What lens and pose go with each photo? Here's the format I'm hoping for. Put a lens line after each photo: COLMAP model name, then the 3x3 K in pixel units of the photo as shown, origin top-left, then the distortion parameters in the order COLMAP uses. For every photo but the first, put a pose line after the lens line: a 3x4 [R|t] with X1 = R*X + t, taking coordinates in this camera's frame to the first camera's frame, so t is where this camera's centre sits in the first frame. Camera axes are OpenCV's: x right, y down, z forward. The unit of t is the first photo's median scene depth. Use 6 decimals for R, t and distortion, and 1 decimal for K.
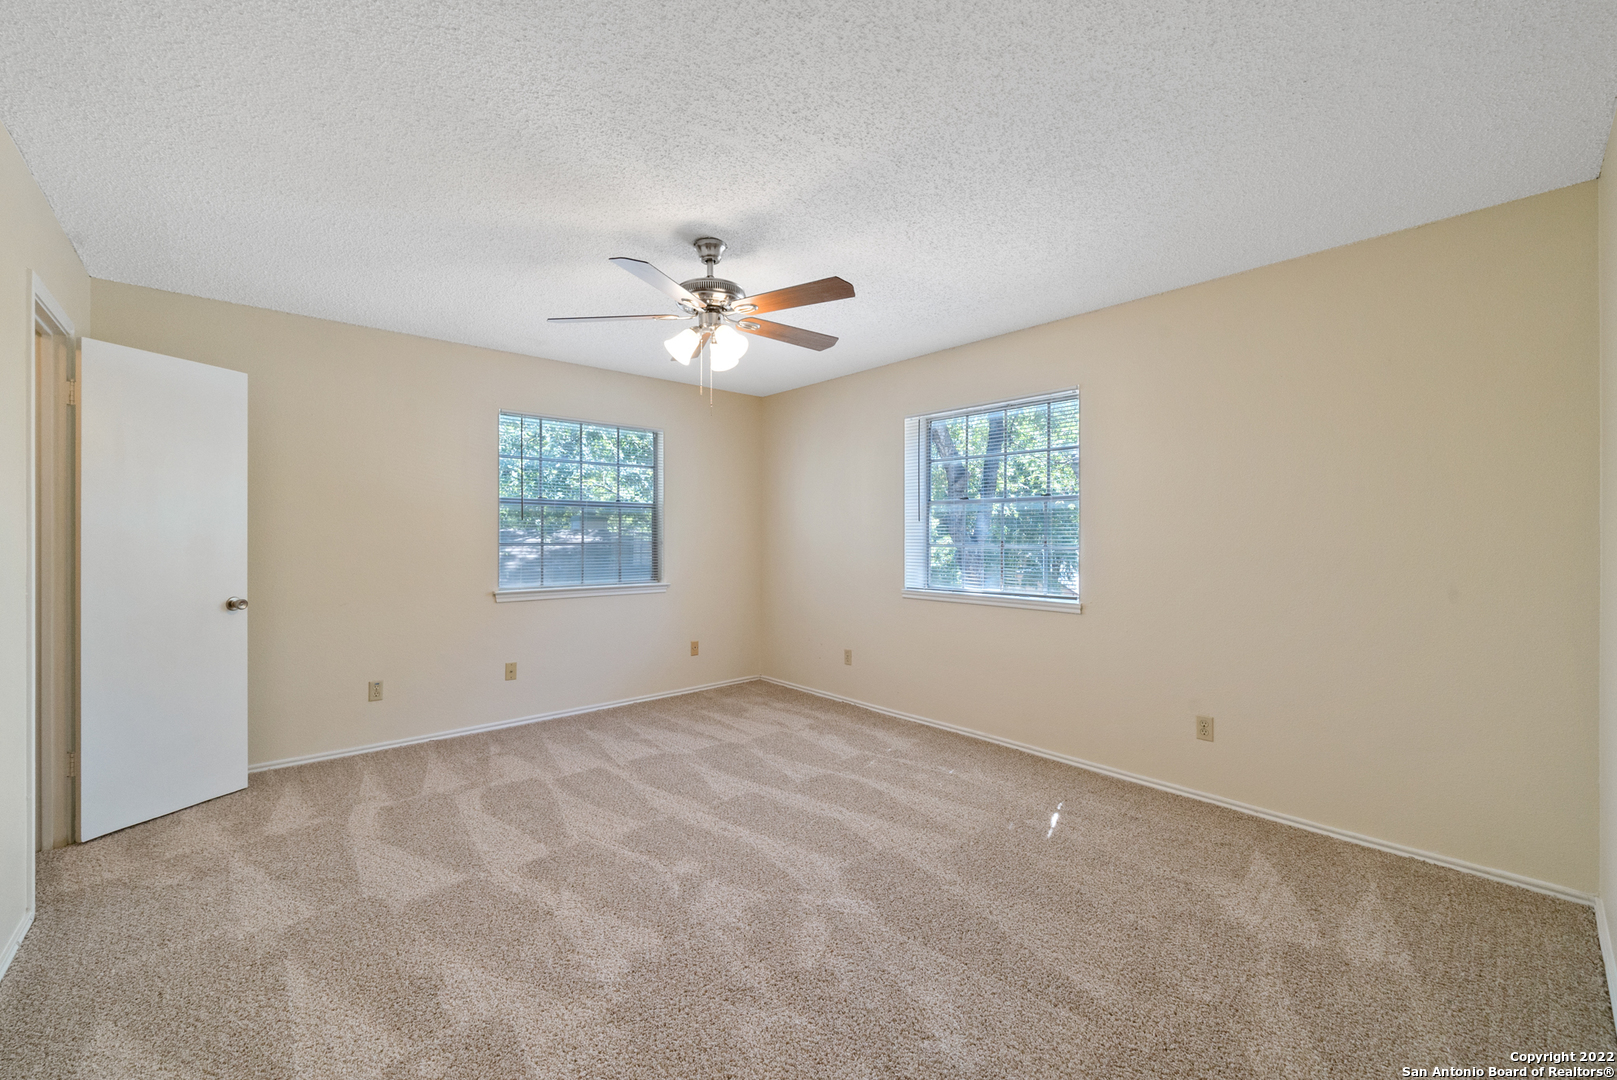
lens RADIAL K [[643.3, 0, 792.0], [0, 643.3, 524.1], [0, 0, 1]] dist [0.000429, -0.000019]
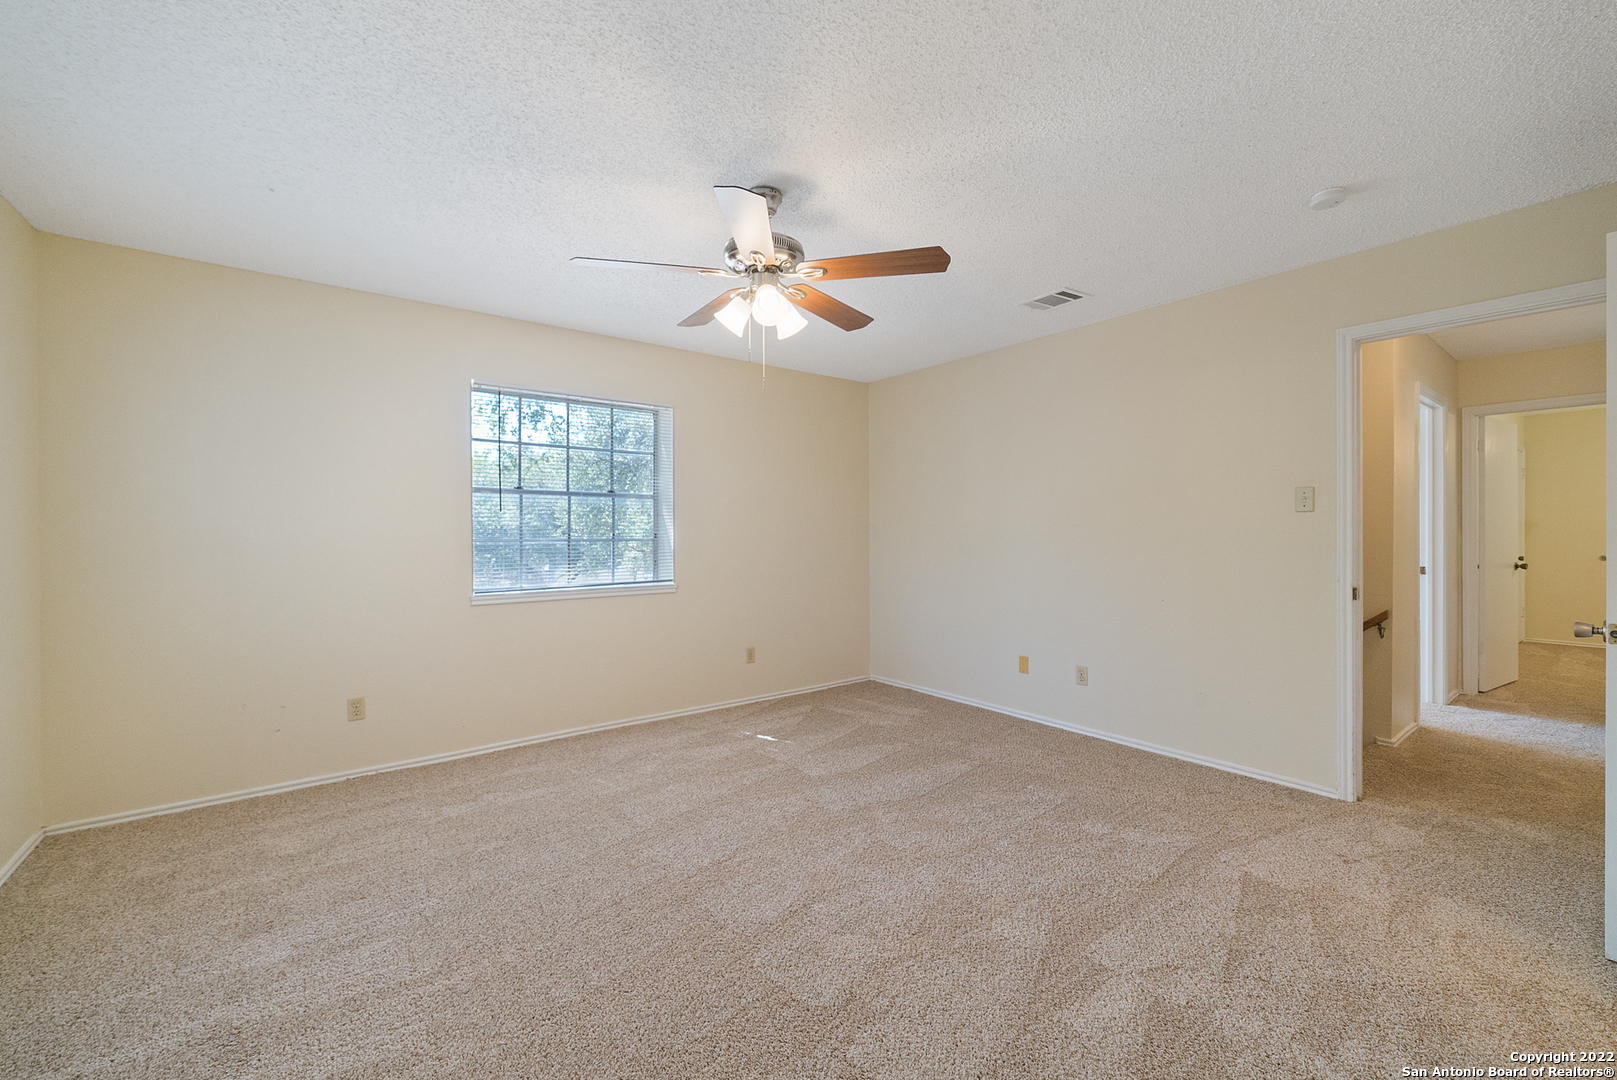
lens RADIAL K [[643.3, 0, 792.0], [0, 643.3, 524.1], [0, 0, 1]] dist [0.000429, -0.000019]
pose [[0.080339, 0.009432, 0.996723, -0.685249], [-0.015642, 0.999844, -0.008201, 0.013889], [-0.996645, -0.014932, 0.080474, 0.613175]]
